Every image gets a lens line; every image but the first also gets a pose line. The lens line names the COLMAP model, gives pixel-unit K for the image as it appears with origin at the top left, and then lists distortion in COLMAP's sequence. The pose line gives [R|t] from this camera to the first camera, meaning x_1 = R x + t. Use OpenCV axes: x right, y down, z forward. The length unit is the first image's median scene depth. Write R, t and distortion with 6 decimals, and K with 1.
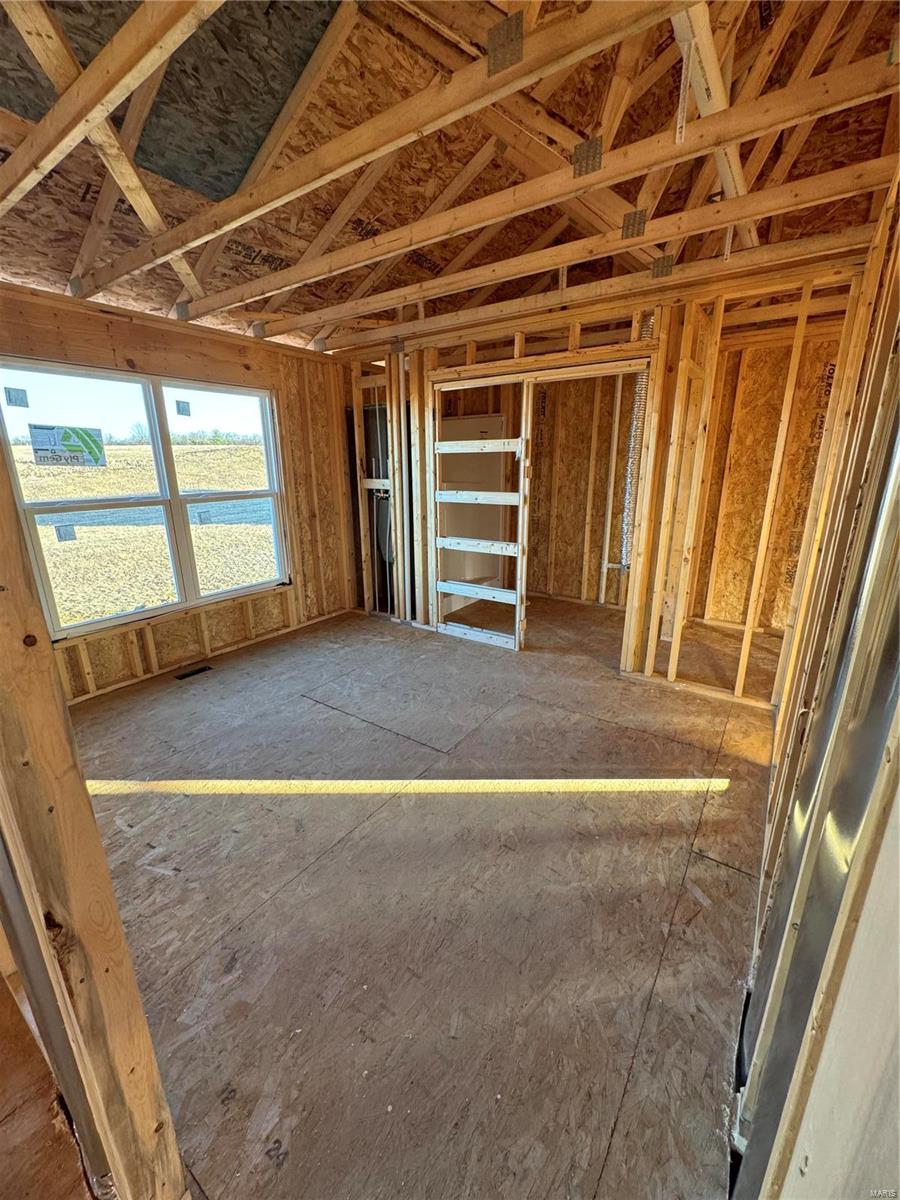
lens RADIAL K [[481.7, 0, 448.8], [0, 481.7, 593.2], [0, 0, 1]] dist [-0.001461, -0.000010]
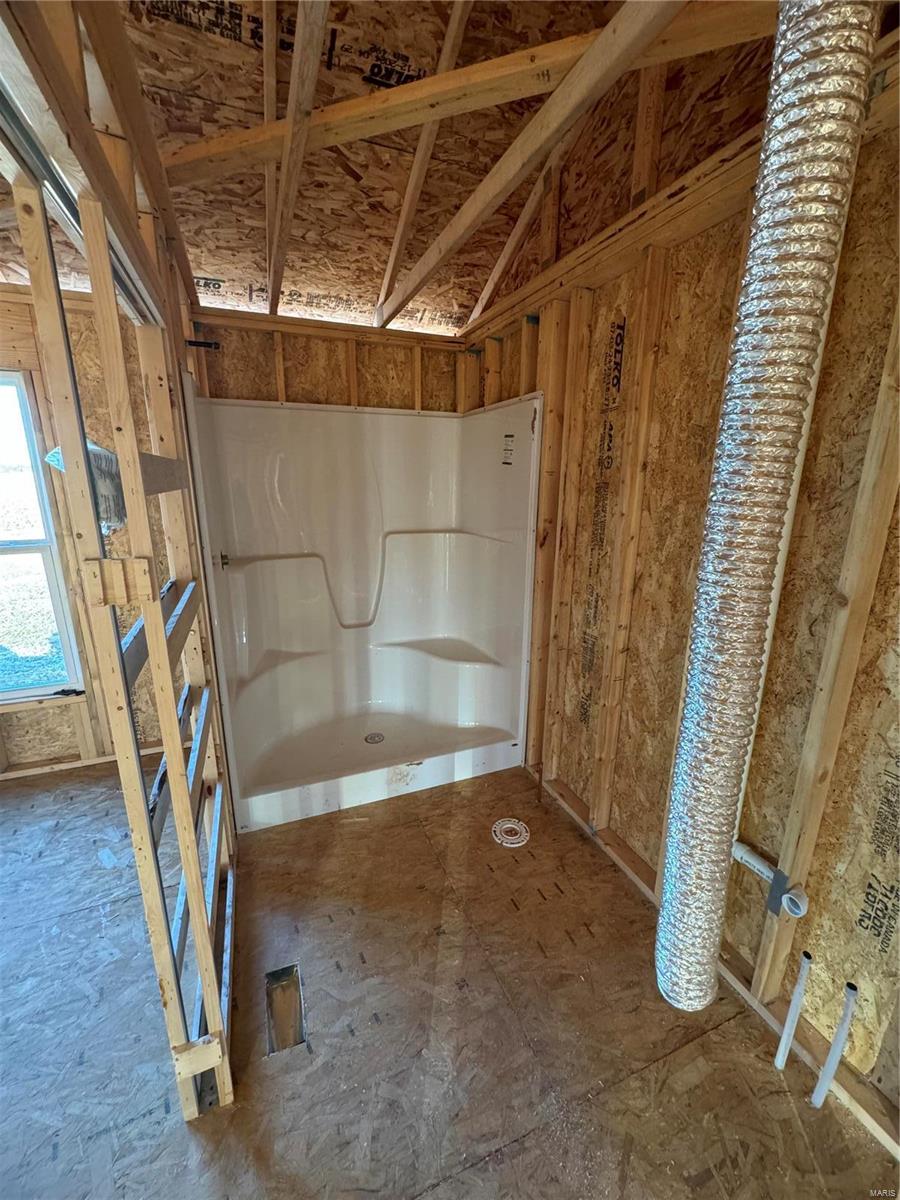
lens RADIAL K [[481.7, 0, 450.2], [0, 481.7, 601.6], [0, 0, 1]] dist [-0.001461, -0.000010]
pose [[0.843329, 0.146943, -0.516918, 0.308499], [-0.158674, 0.987092, 0.021729, -0.190067], [0.513438, 0.063697, 0.855759, 0.619993]]
